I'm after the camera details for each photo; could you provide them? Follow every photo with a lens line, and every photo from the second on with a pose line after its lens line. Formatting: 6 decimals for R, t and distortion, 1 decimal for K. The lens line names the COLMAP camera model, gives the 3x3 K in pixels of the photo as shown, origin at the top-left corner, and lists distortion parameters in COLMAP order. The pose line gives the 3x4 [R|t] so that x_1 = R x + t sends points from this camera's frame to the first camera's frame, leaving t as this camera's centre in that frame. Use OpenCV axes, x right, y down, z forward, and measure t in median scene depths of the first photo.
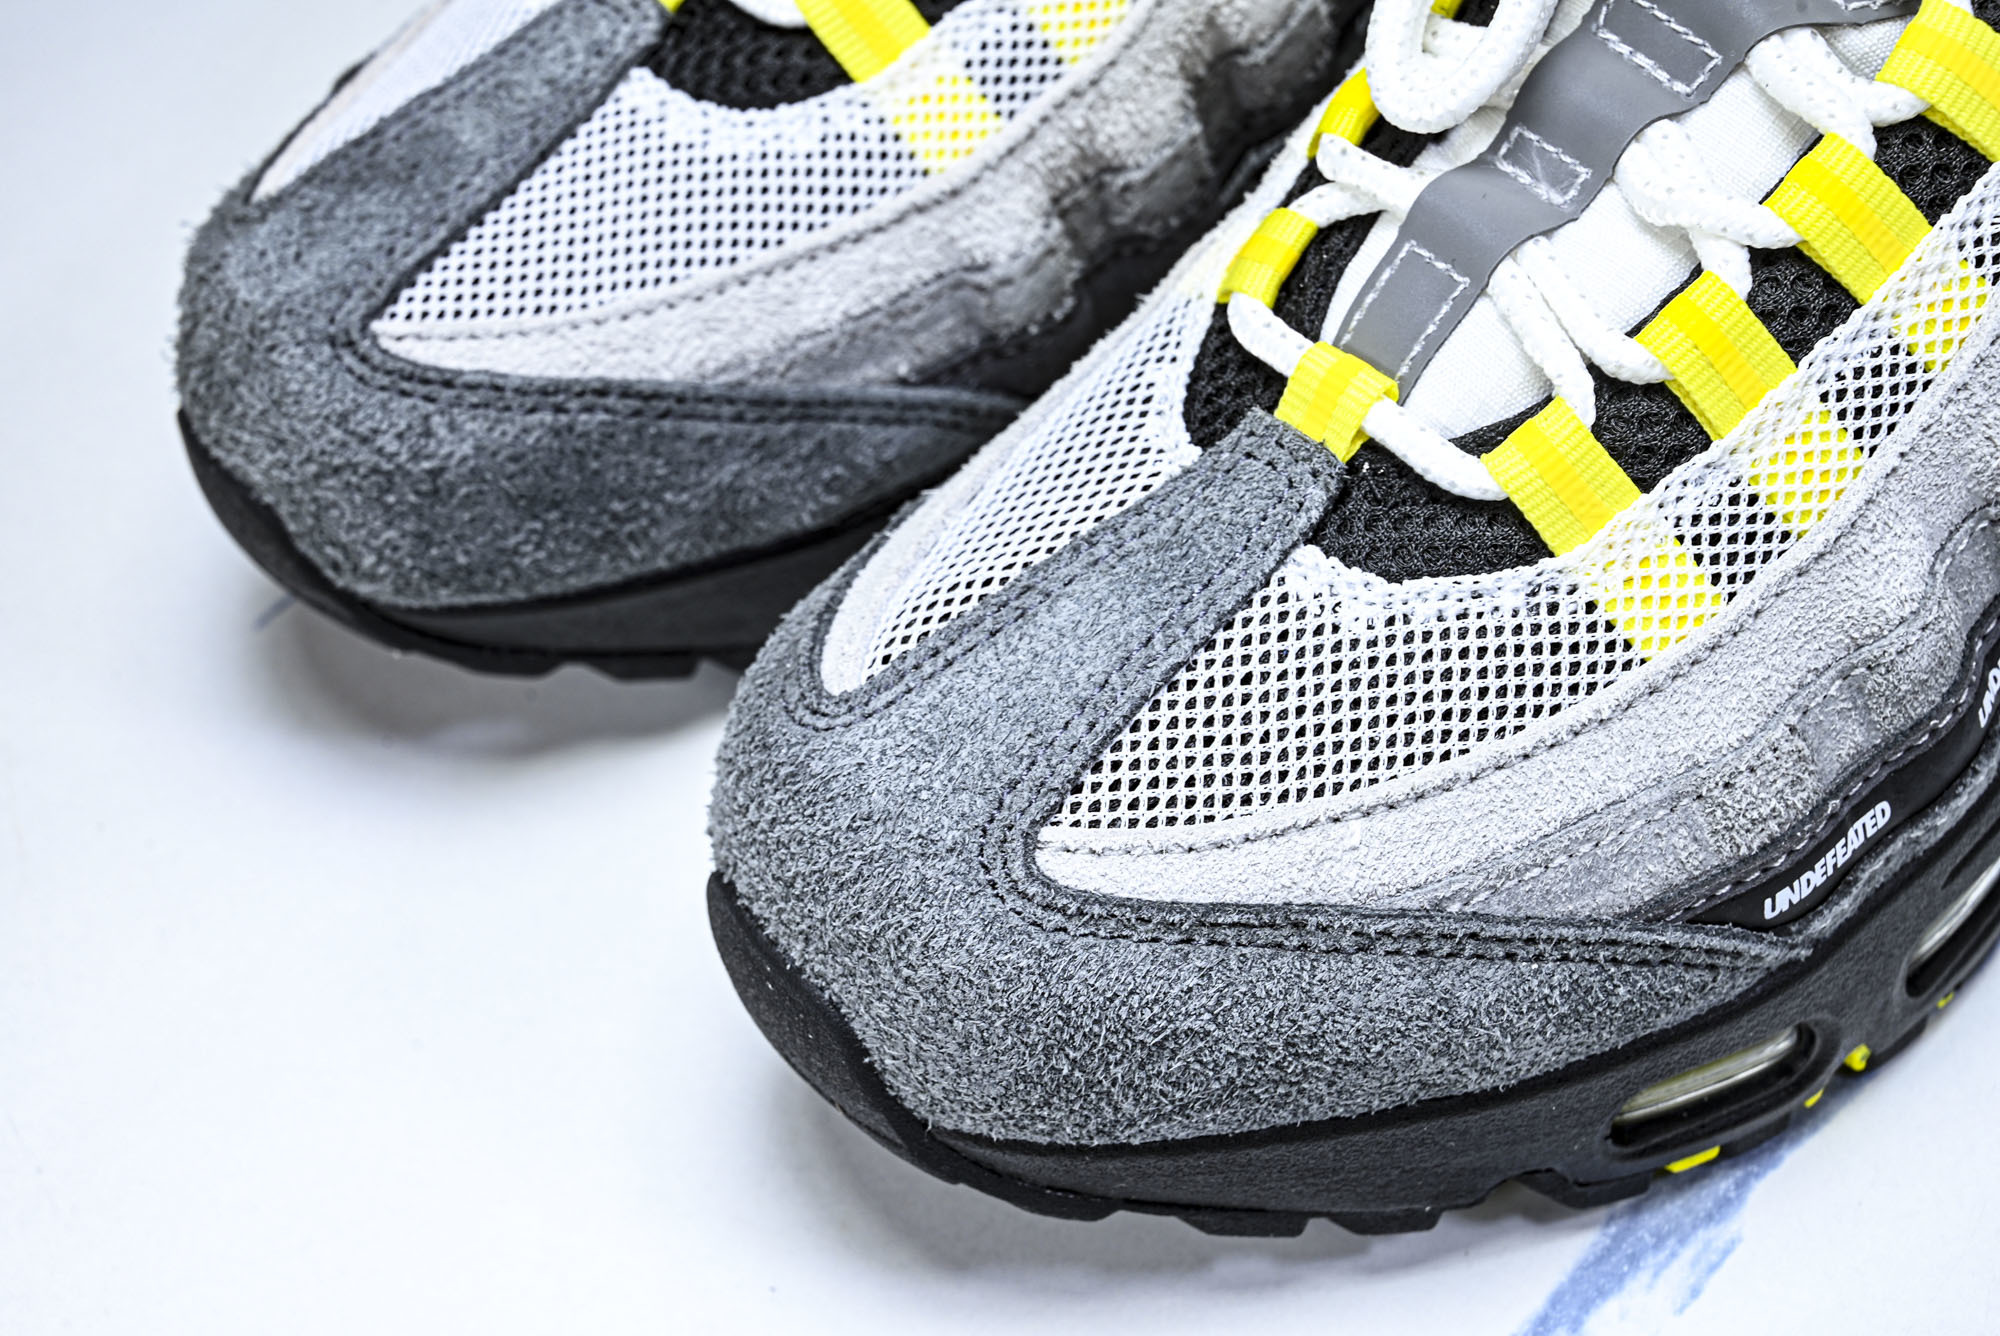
lens RADIAL K [[3594.1, 0, 1000.8], [0, 3594.1, 759.4], [0, 0, 1]] dist [-0.026352, -0.065296]
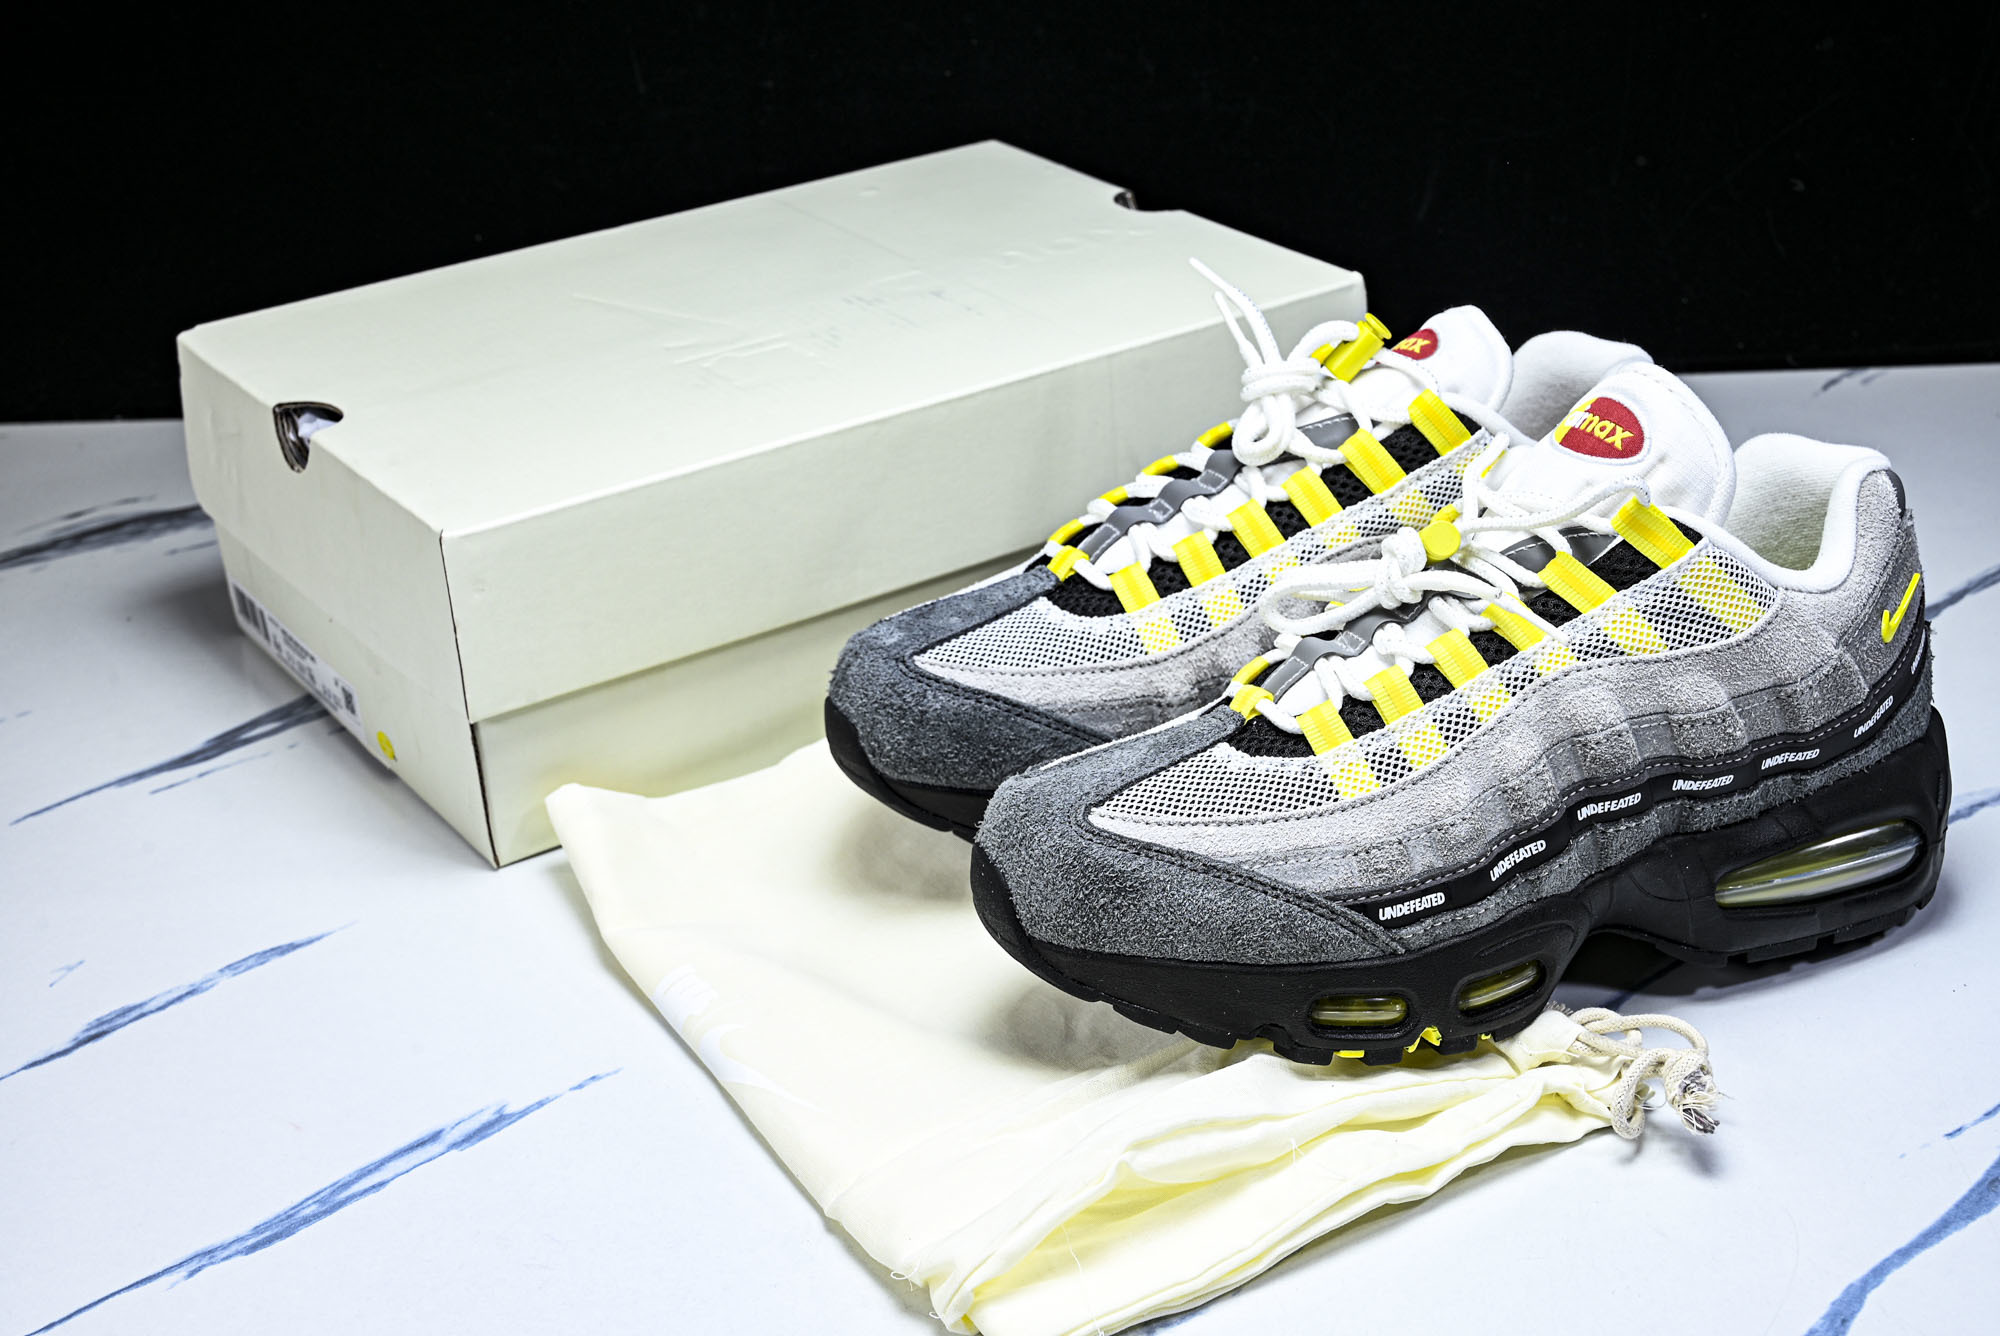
lens RADIAL K [[2708.3, 0, 1000.0], [0, 2708.3, 668.0], [0, 0, 1]] dist [-0.007796, -0.618492]
pose [[0.951077, 0.169242, -0.258477, 0.413151], [-0.263405, 0.881408, -0.392095, 0.678983], [0.161464, 0.440997, 0.882865, -0.738698]]
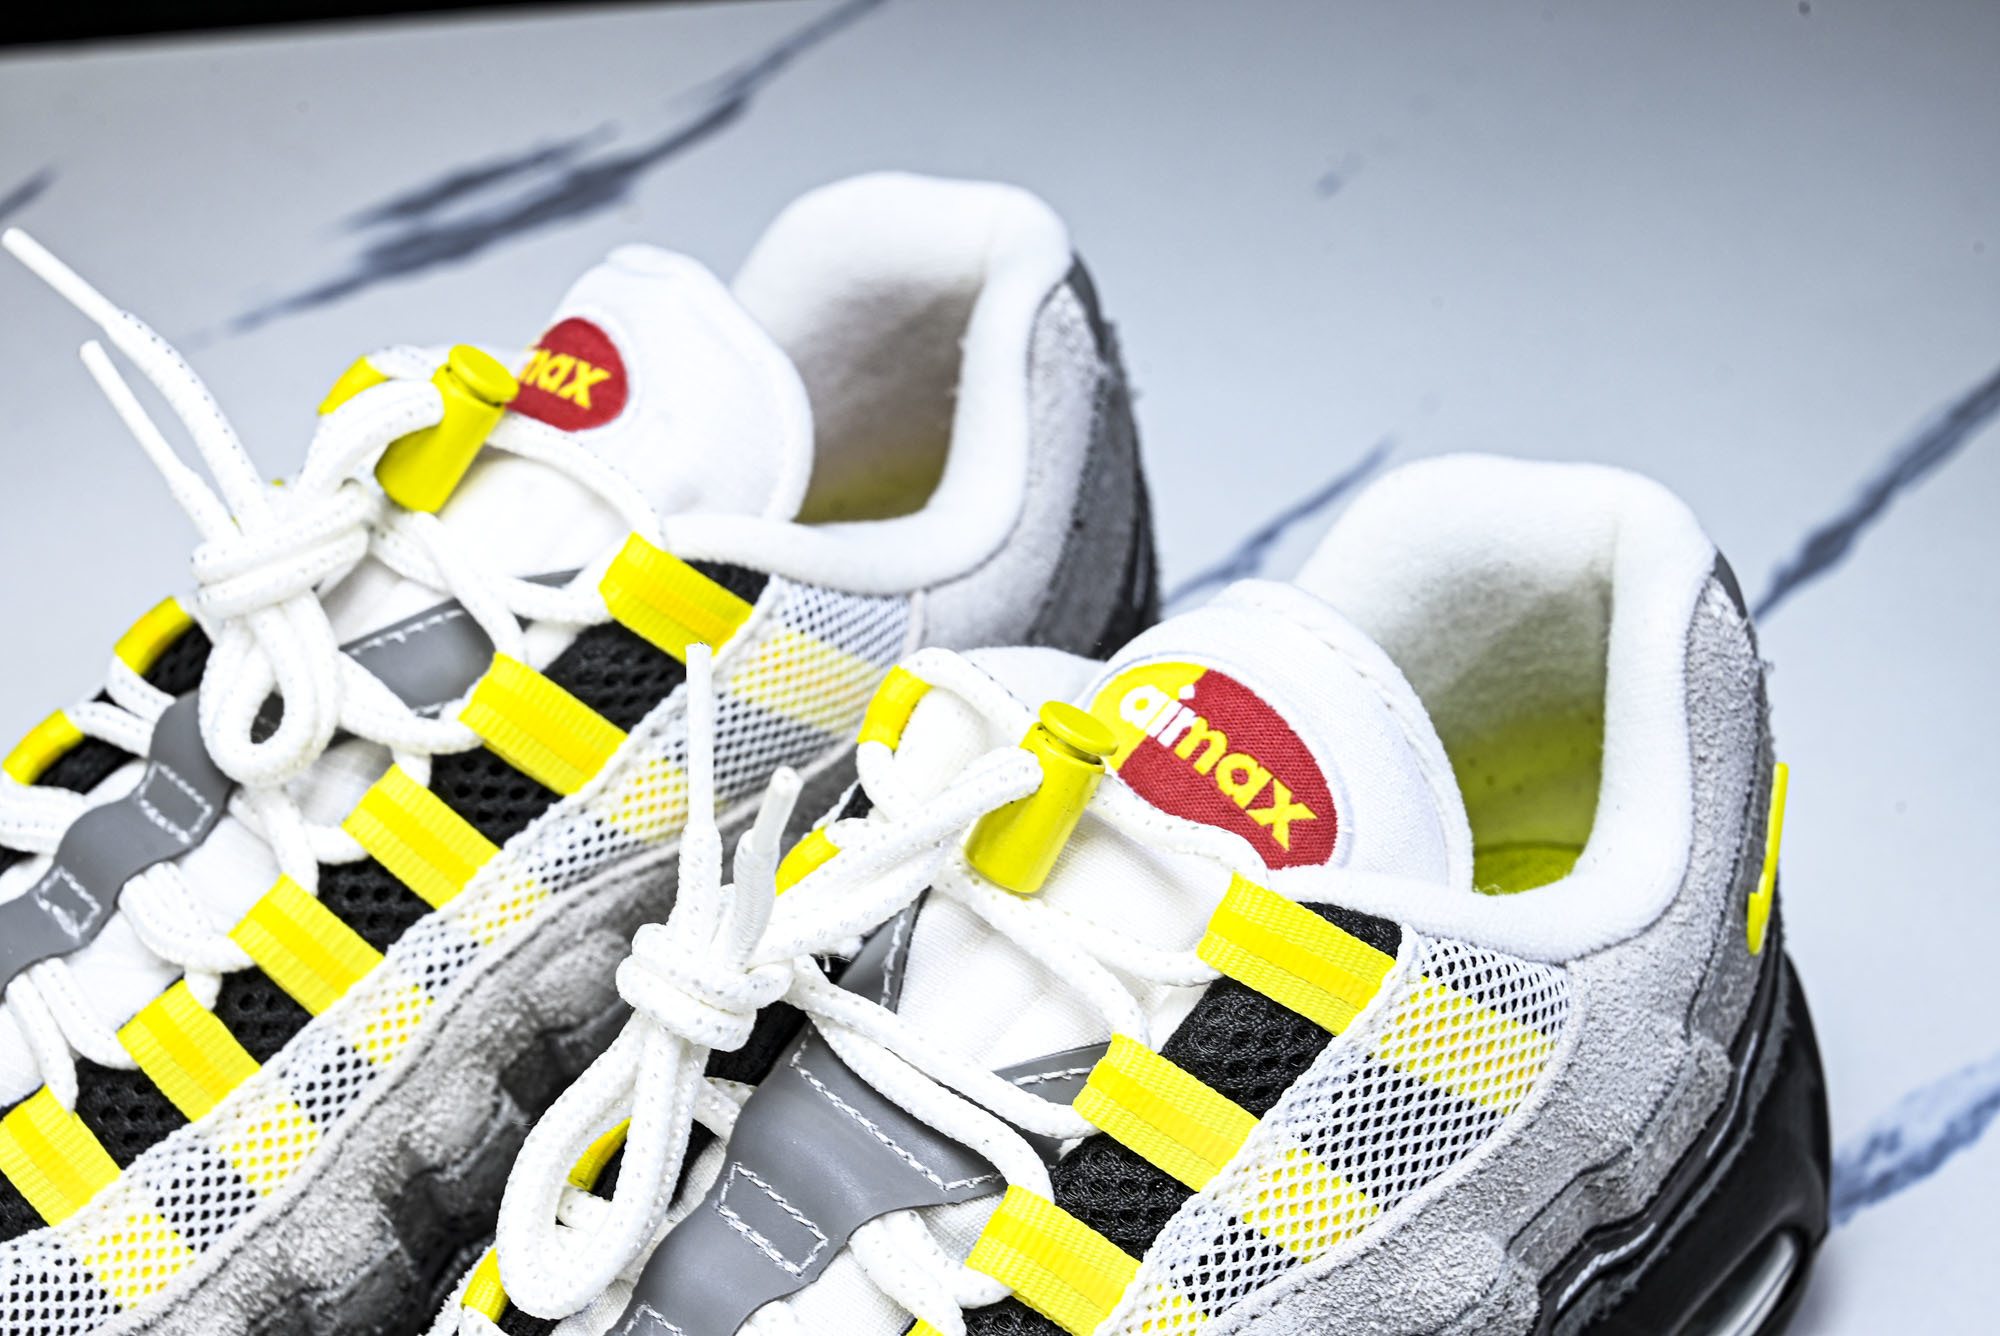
lens RADIAL K [[3574.7, 0, 1000.0], [0, 3574.7, 668.0], [0, 0, 1]] dist [0.015643, -0.201521]
pose [[0.993771, -0.012697, 0.110716, 0.134834], [0.034841, 0.979086, -0.200440, -0.145533], [-0.105855, 0.203049, 0.973430, -0.070933]]
